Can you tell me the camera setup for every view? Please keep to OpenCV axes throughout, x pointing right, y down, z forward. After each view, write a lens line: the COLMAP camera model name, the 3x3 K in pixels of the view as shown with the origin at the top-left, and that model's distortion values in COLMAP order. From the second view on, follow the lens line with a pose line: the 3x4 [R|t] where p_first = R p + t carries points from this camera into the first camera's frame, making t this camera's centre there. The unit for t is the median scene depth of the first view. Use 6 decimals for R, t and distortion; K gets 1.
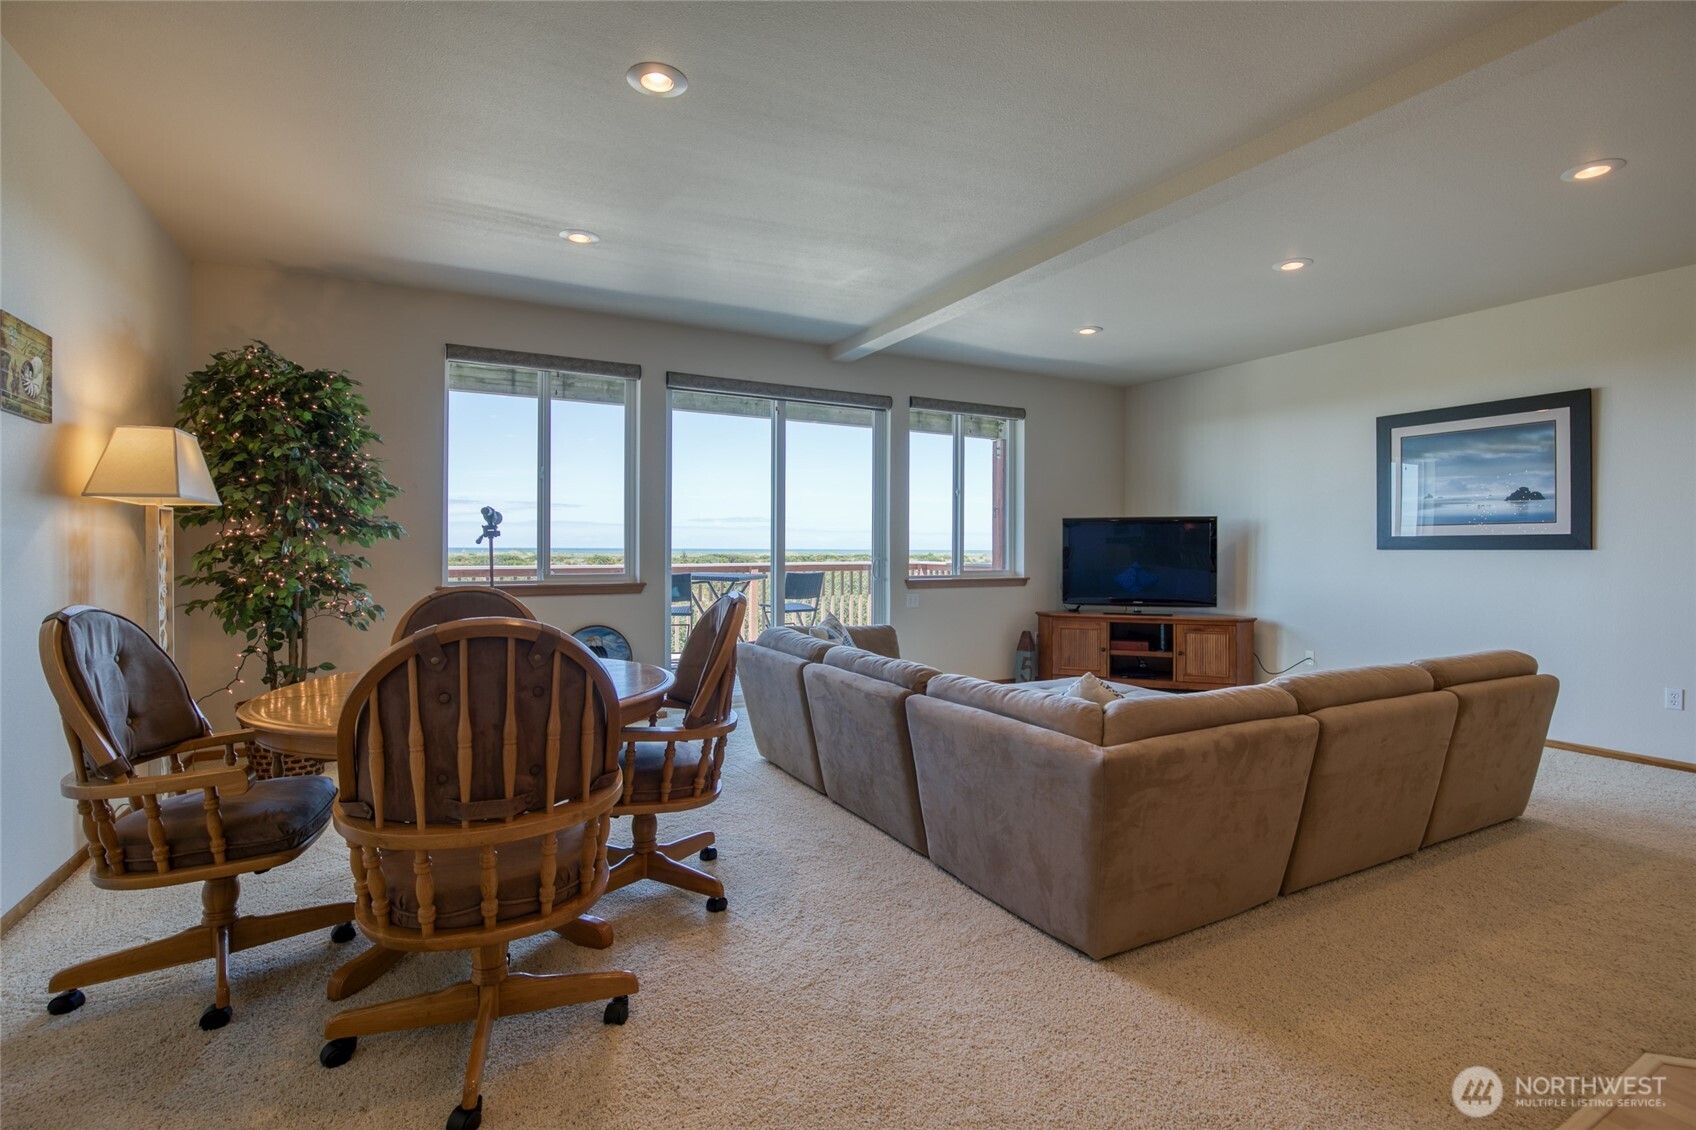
lens RADIAL K [[796.5, 0, 904.0], [0, 796.5, 550.1], [0, 0, 1]] dist [-0.016969, 0.000609]
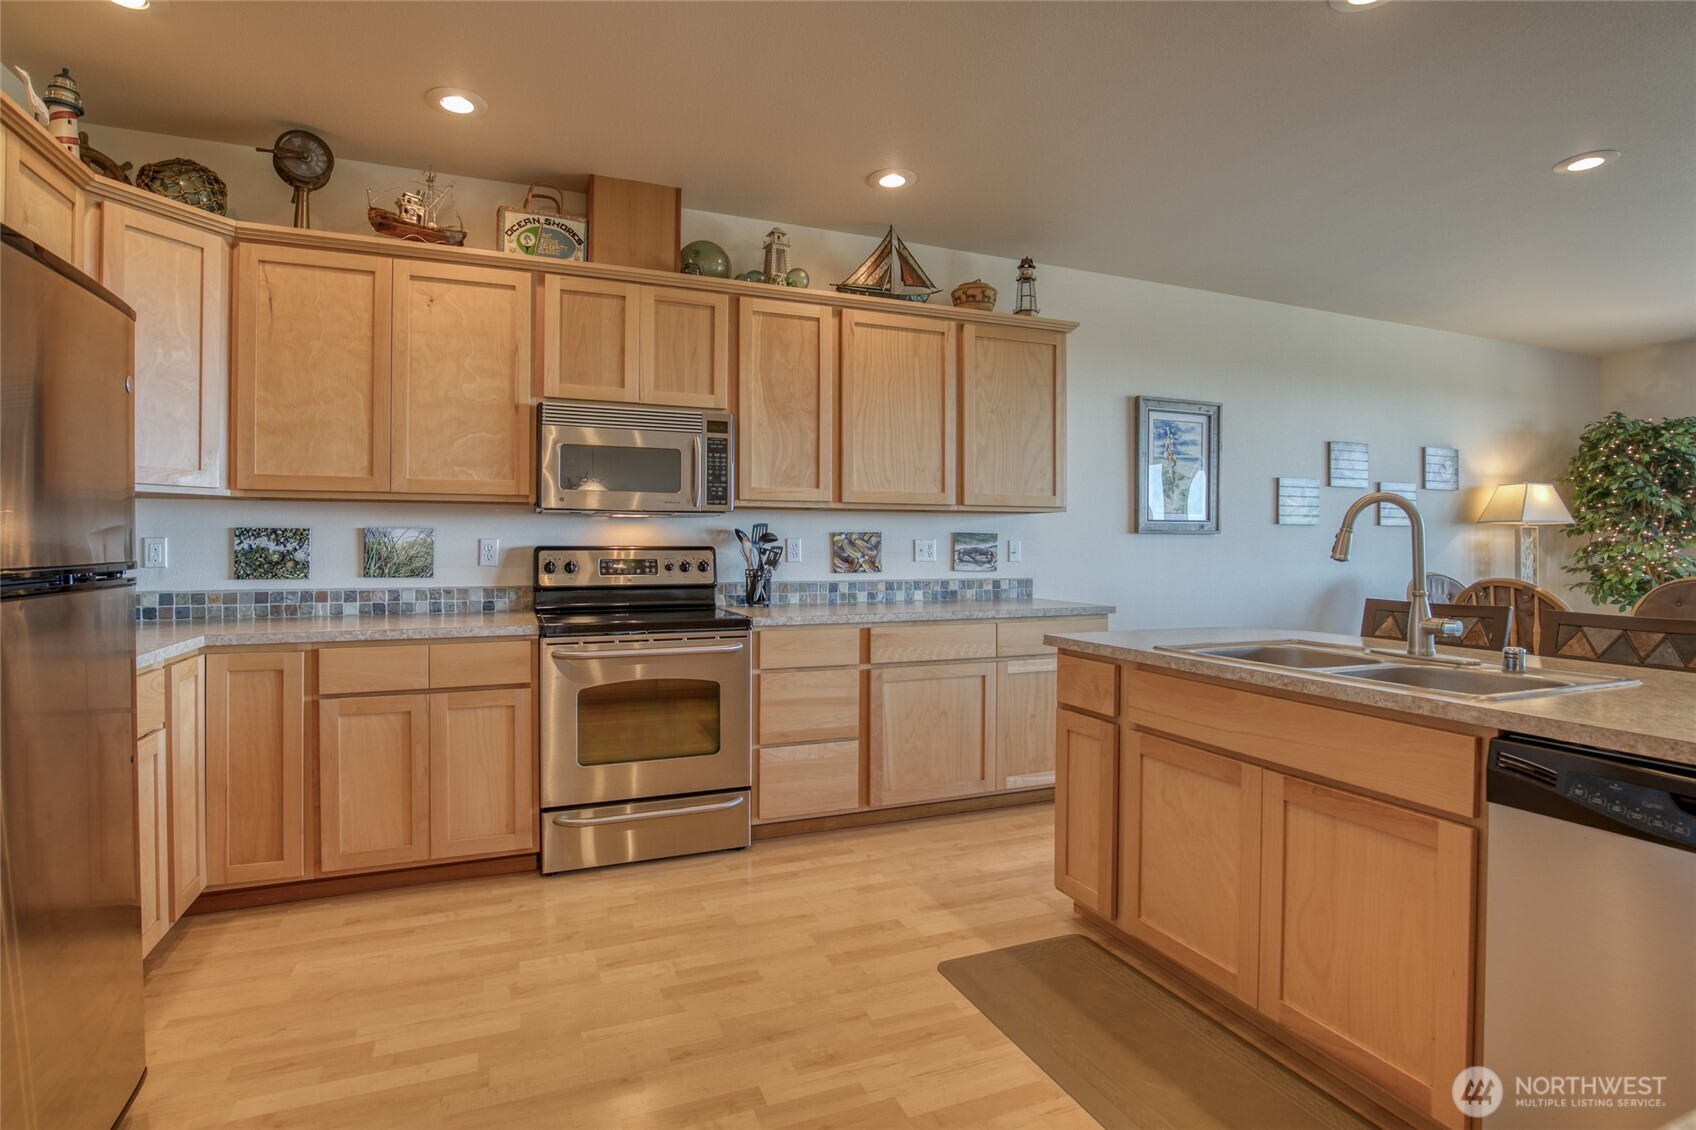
lens RADIAL K [[794.5, 0, 773.9], [0, 794.5, 549.2], [0, 0, 1]] dist [-0.023316, 0.000687]
pose [[-0.182909, 0.001793, -0.983128, 0.901403], [-0.004844, 0.999985, 0.002725, 0.001520], [0.983118, 0.005261, -0.182898, -0.301731]]
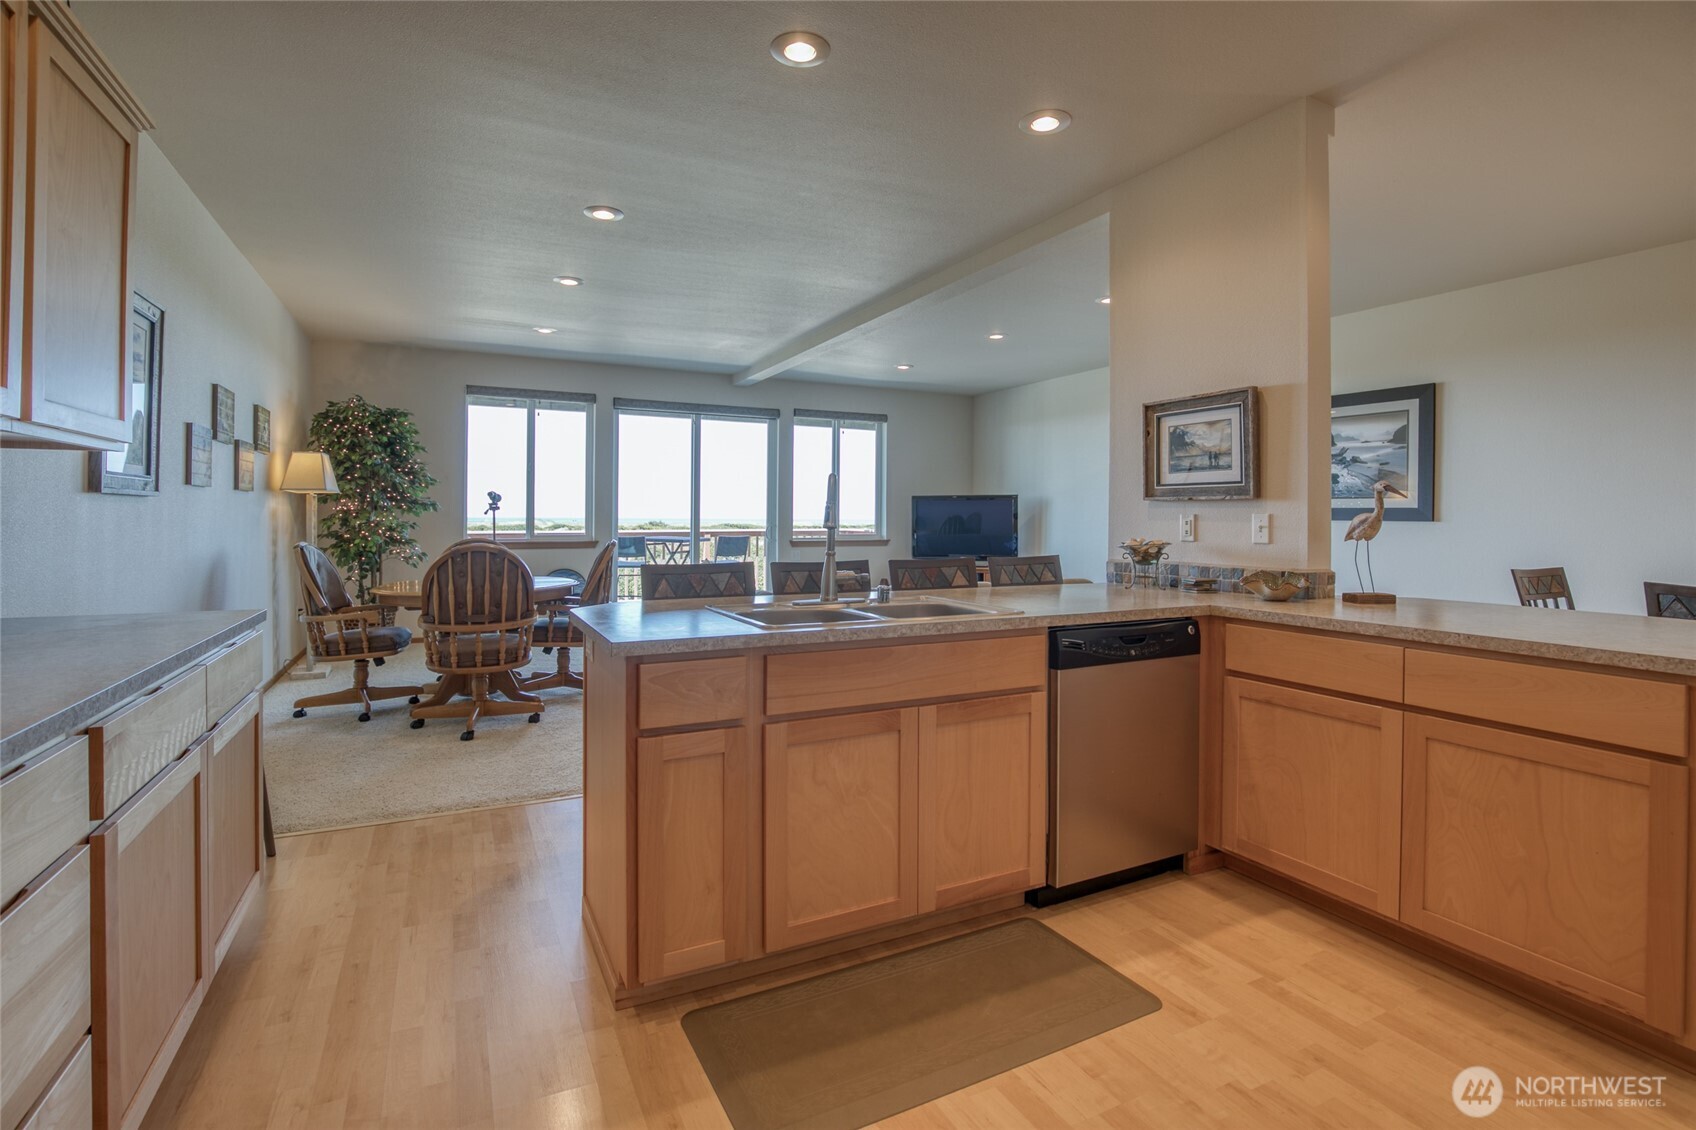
lens RADIAL K [[807.5, 0, 901.3], [0, 807.5, 516.5], [0, 0, 1]] dist [-0.029763, 0.015563]
pose [[0.999544, 0.002468, -0.030079, 0.393149], [-0.002626, 0.999983, -0.005218, 0.002135], [0.030066, 0.005294, 0.999534, -0.664214]]
